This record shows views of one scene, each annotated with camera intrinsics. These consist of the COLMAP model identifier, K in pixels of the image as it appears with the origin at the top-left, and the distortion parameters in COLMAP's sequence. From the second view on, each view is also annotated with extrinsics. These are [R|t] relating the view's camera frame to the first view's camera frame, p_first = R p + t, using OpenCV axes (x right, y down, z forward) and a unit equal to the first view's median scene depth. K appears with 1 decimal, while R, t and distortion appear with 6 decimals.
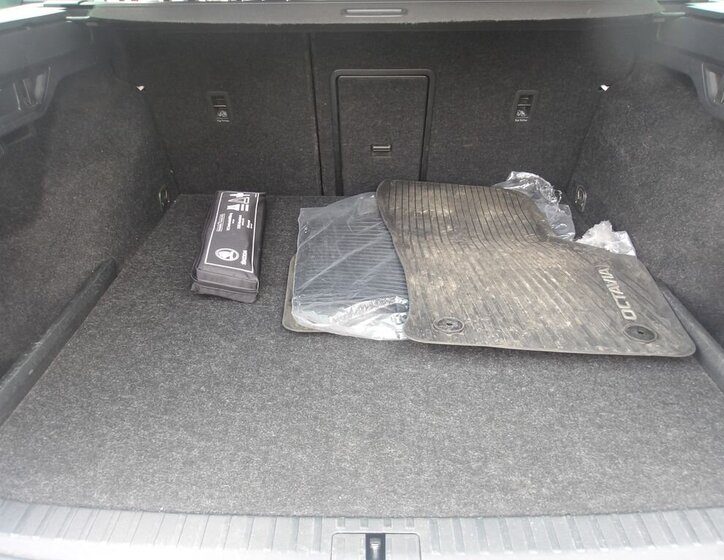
lens RADIAL K [[654.6, 0, 359.4], [0, 654.6, 282.4], [0, 0, 1]] dist [0.001459, 0.034446]
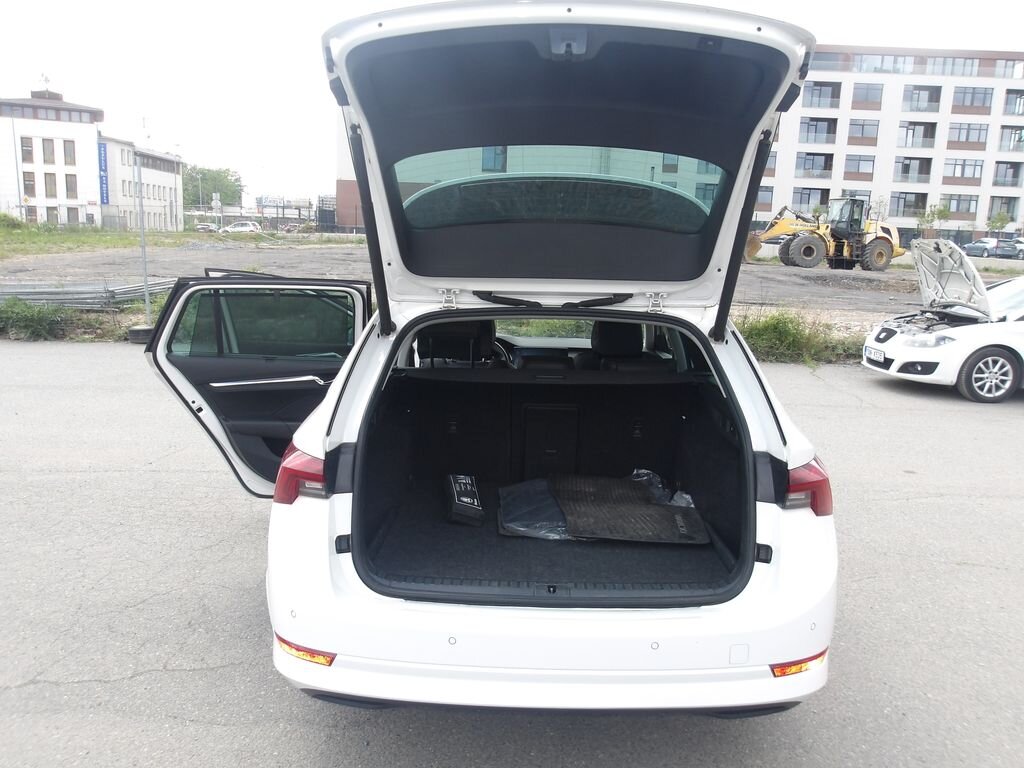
lens RADIAL K [[889.3, 0, 497.0], [0, 889.3, 370.1], [0, 0, 1]] dist [-0.007926, 0.027977]
pose [[0.999646, 0.020575, -0.016860, -0.074374], [-0.025091, 0.939798, -0.340808, 0.405967], [0.008833, 0.341111, 0.939982, -1.274773]]
